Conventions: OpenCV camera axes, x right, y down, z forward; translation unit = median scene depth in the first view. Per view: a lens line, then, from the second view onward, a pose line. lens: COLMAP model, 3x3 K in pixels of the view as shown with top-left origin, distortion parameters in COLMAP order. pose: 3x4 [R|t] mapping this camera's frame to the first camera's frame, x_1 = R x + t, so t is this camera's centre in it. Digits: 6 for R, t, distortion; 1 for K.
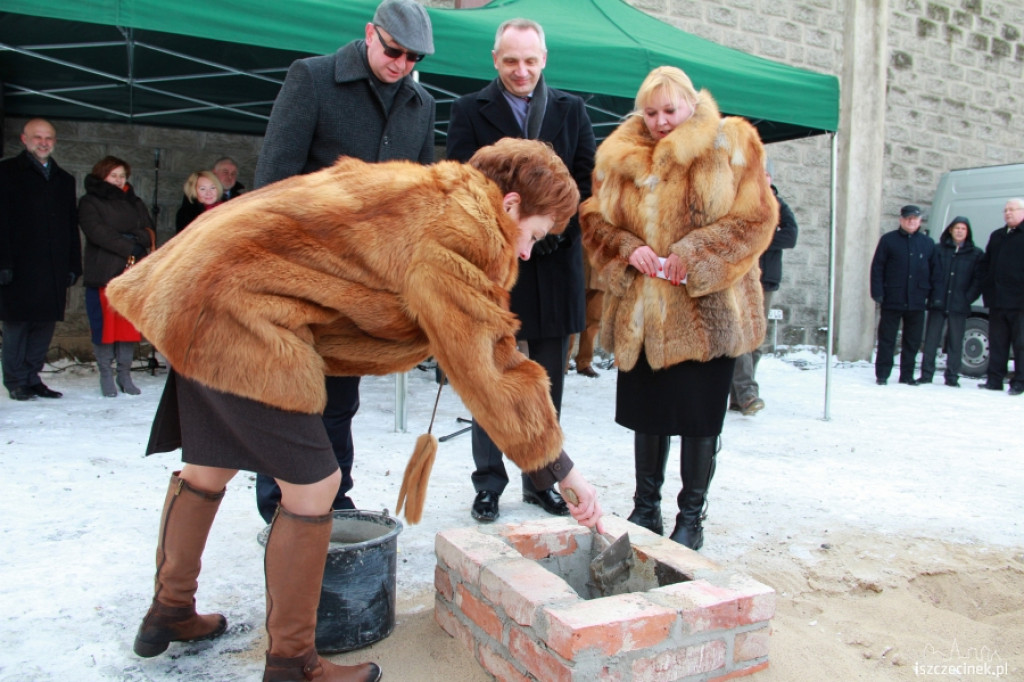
lens RADIAL K [[876.5, 0, 525.5], [0, 876.5, 341.2], [0, 0, 1]] dist [-0.174183, 0.132831]
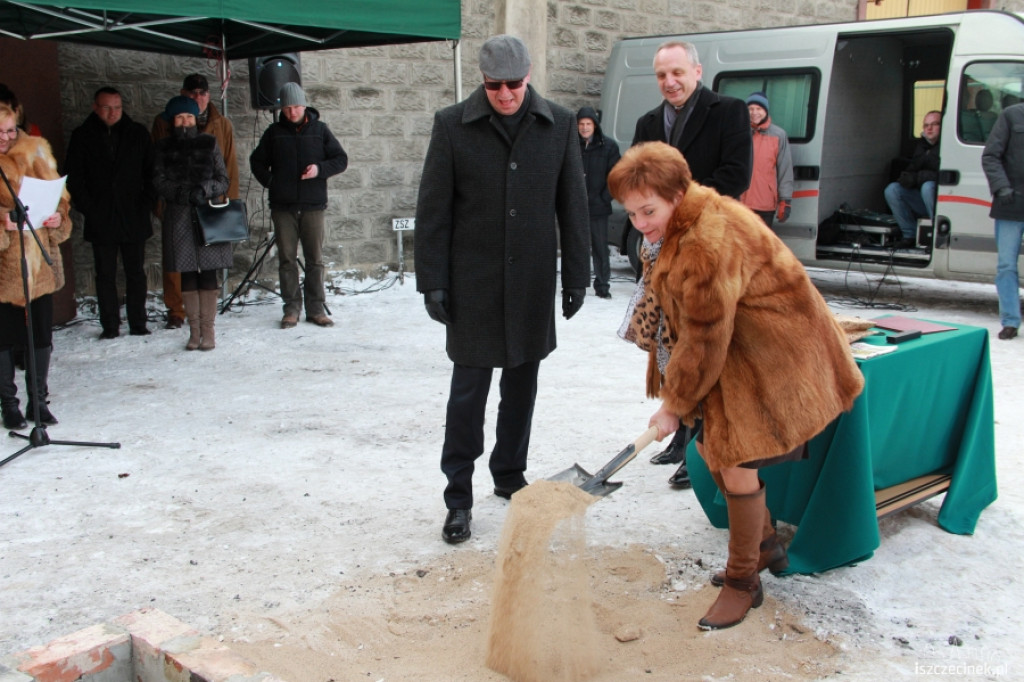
lens RADIAL K [[1114.0, 0, 540.2], [0, 1114.0, 352.9], [0, 0, 1]] dist [-0.016020, 0.000000]
pose [[0.940353, -0.102112, 0.324514, 0.087170], [0.058940, 0.988366, 0.140207, -0.152117], [-0.335056, -0.112718, 0.935432, -0.169554]]
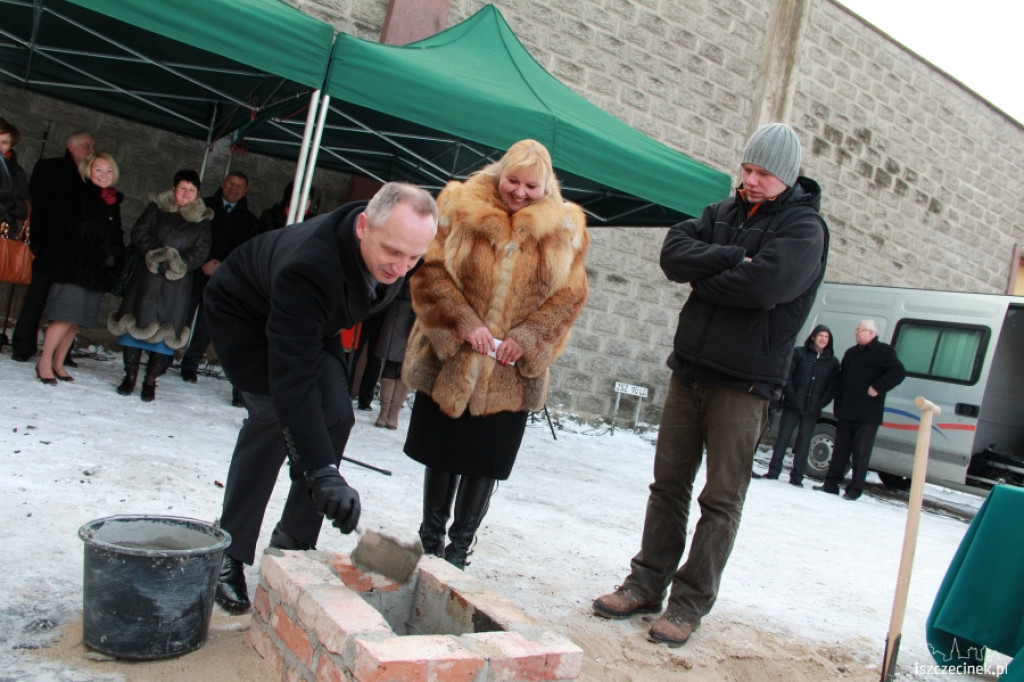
lens RADIAL K [[876.5, 0, 526.5], [0, 876.5, 341.5], [0, 0, 1]] dist [-0.174183, 0.132831]
pose [[0.977051, 0.161930, 0.138383, 0.010720], [-0.153811, 0.985789, -0.067543, 0.001859], [-0.147353, 0.044708, 0.988073, -0.016670]]
